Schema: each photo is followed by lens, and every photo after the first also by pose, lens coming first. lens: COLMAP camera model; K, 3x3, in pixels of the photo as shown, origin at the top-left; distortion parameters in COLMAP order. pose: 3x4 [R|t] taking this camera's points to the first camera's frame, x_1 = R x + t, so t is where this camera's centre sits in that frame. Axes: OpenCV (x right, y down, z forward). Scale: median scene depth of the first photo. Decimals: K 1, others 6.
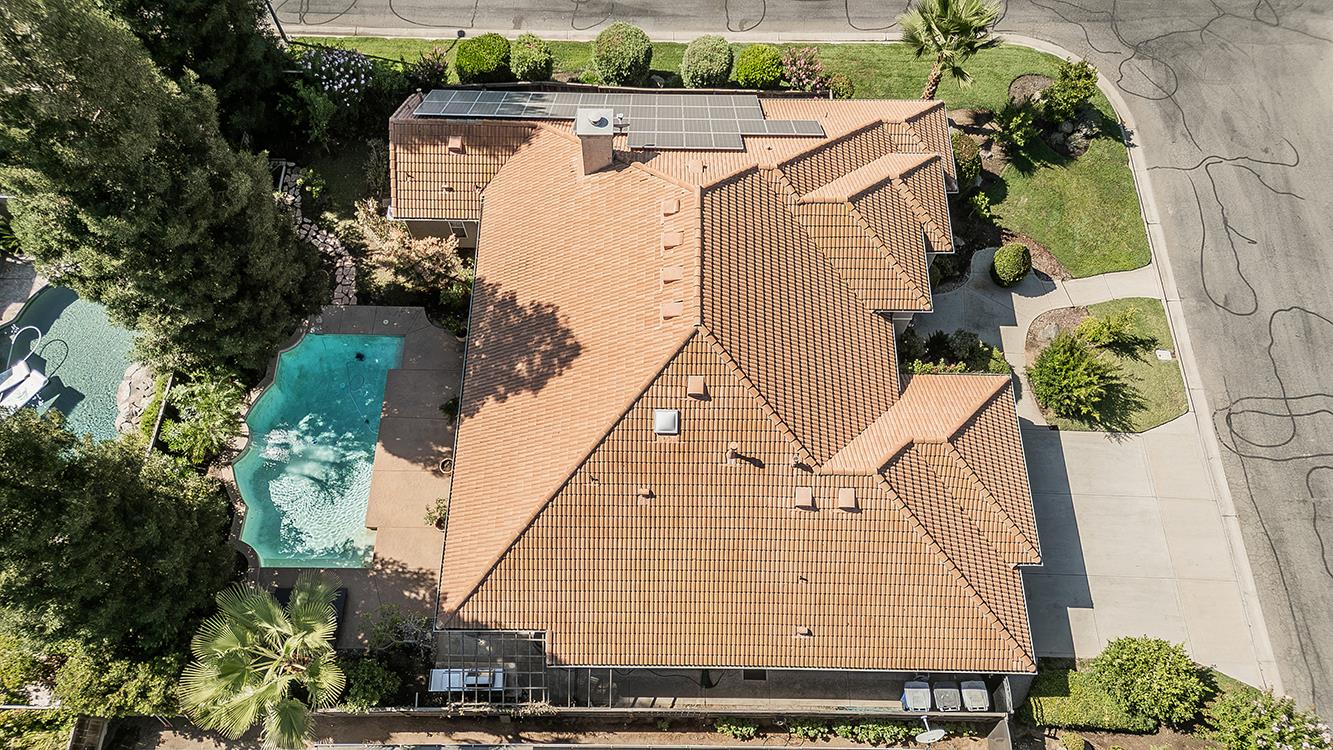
lens RADIAL K [[934.5, 0, 663.5], [0, 934.5, 371.1], [0, 0, 1]] dist [0.066327, -0.035804]
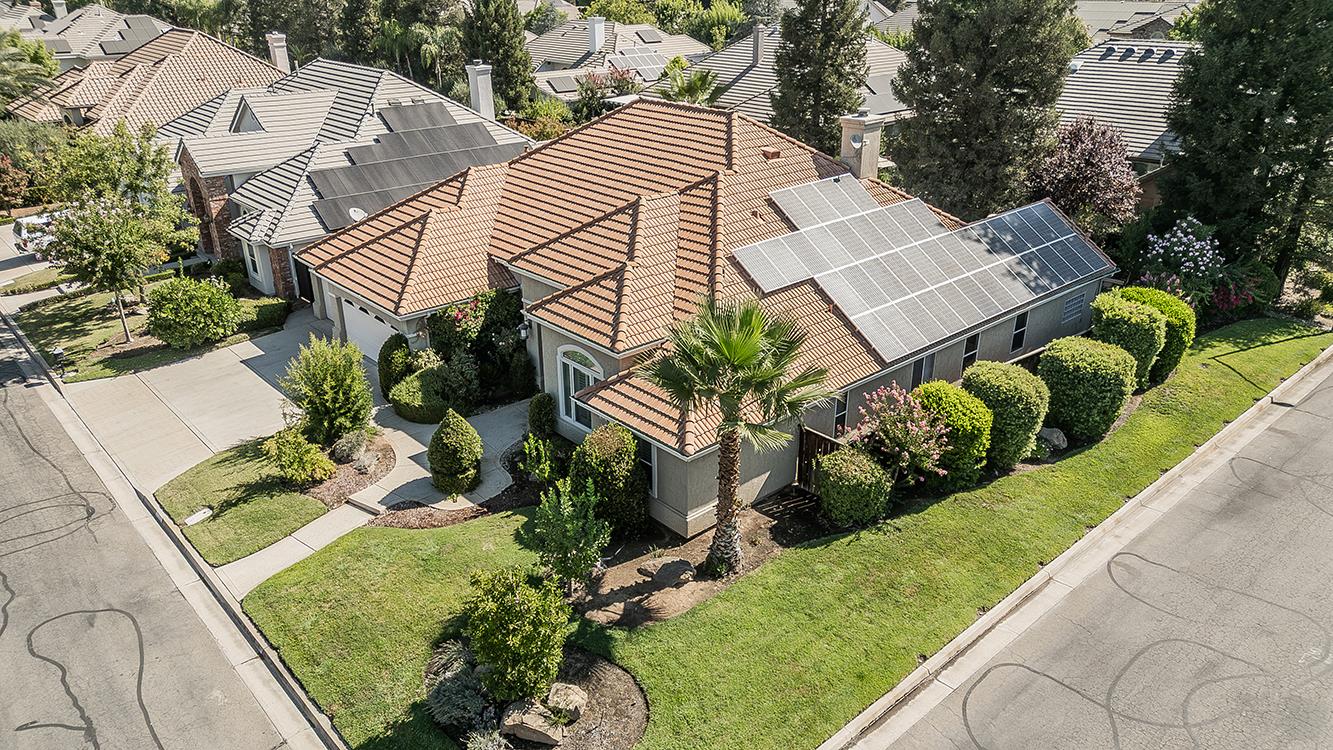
lens RADIAL K [[934.5, 0, 663.5], [0, 934.5, 371.1], [0, 0, 1]] dist [0.066327, -0.035804]
pose [[-0.738779, 0.275721, -0.614966, 0.683471], [-0.605010, 0.130701, 0.785417, -0.780367], [0.296933, 0.952310, 0.070255, 0.972258]]
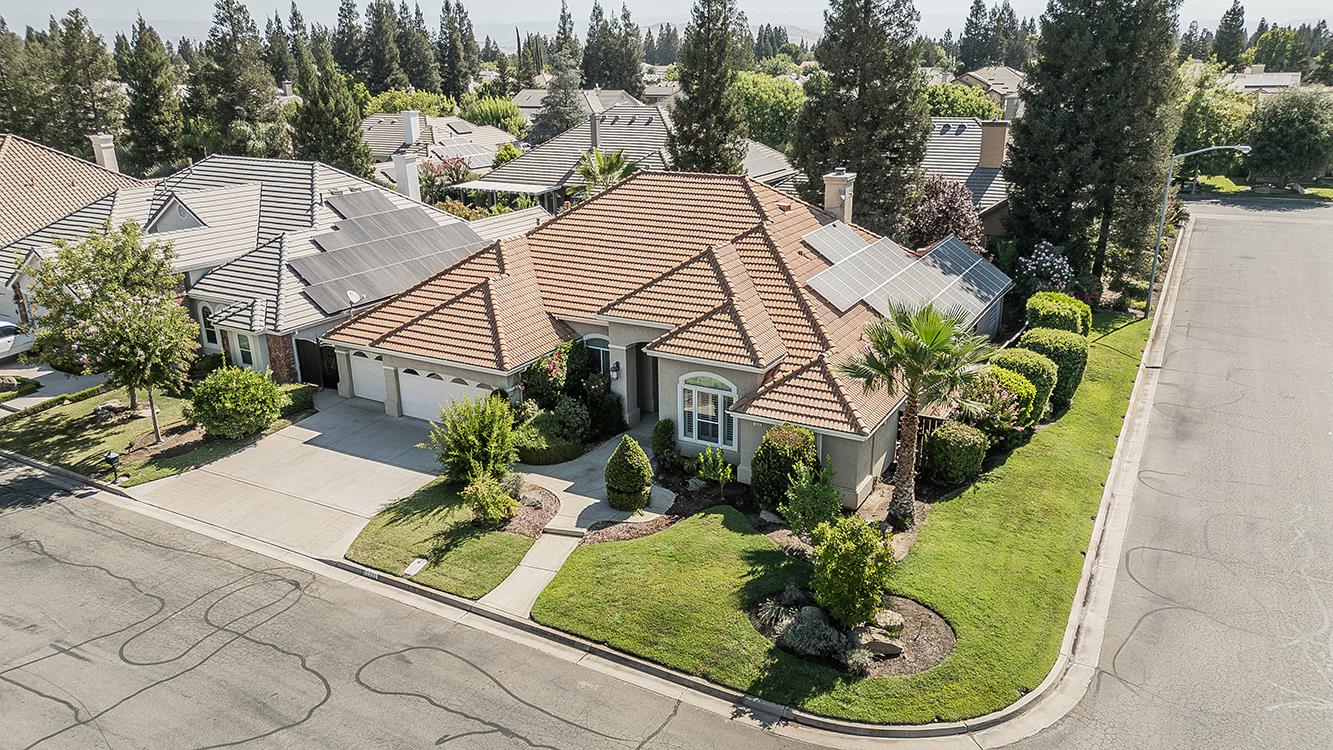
lens RADIAL K [[934.5, 0, 663.5], [0, 934.5, 371.1], [0, 0, 1]] dist [0.066327, -0.035804]
pose [[-0.483153, 0.288013, -0.826808, 1.002190], [-0.783562, 0.279092, 0.555102, -0.611235], [0.390632, 0.916055, 0.090832, 0.892067]]
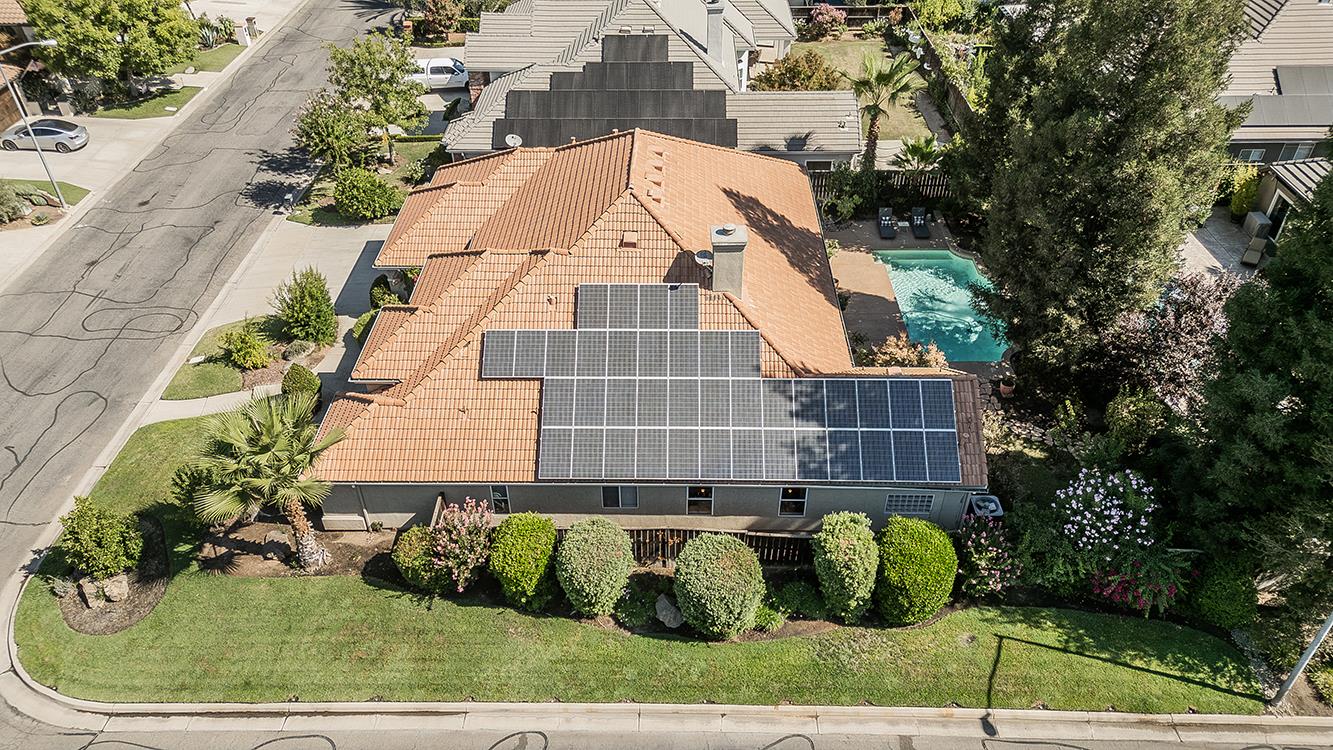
lens RADIAL K [[934.5, 0, 663.5], [0, 934.5, 371.1], [0, 0, 1]] dist [0.066327, -0.035804]
pose [[-0.999976, 0.002464, 0.006406, -0.011679], [0.005743, -0.210779, 0.977517, -1.094340], [0.003758, 0.977531, 0.210760, 0.804542]]
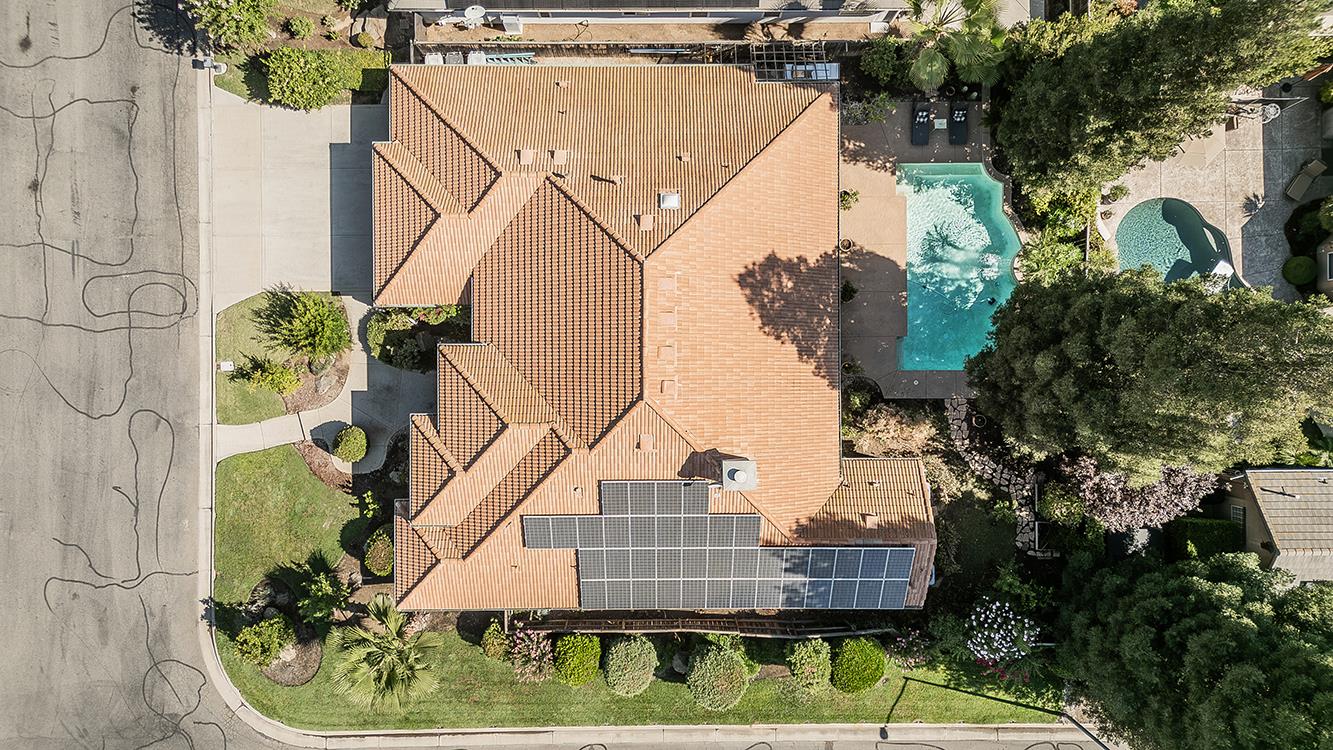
lens RADIAL K [[934.5, 0, 663.5], [0, 934.5, 371.1], [0, 0, 1]] dist [0.066327, -0.035804]
pose [[-0.999815, 0.017108, -0.008800, 0.015419], [-0.019234, -0.898950, 0.437629, -0.538549], [-0.000424, 0.437717, 0.899113, -0.015439]]
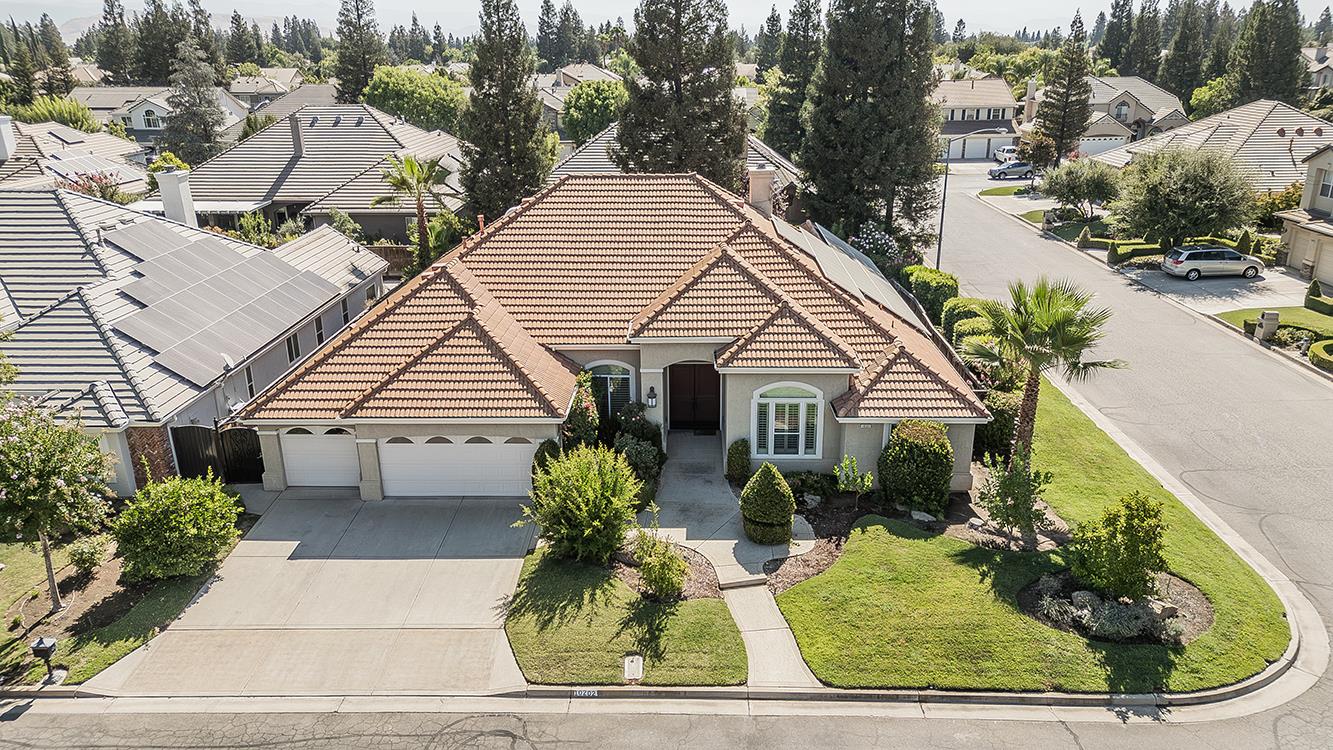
lens RADIAL K [[934.5, 0, 663.5], [0, 934.5, 371.1], [0, 0, 1]] dist [0.066327, -0.035804]
pose [[-0.019668, 0.324188, -0.945788, 1.035522], [-0.897659, 0.410819, 0.159484, -0.204057], [0.440251, 0.852132, 0.282931, 0.704351]]
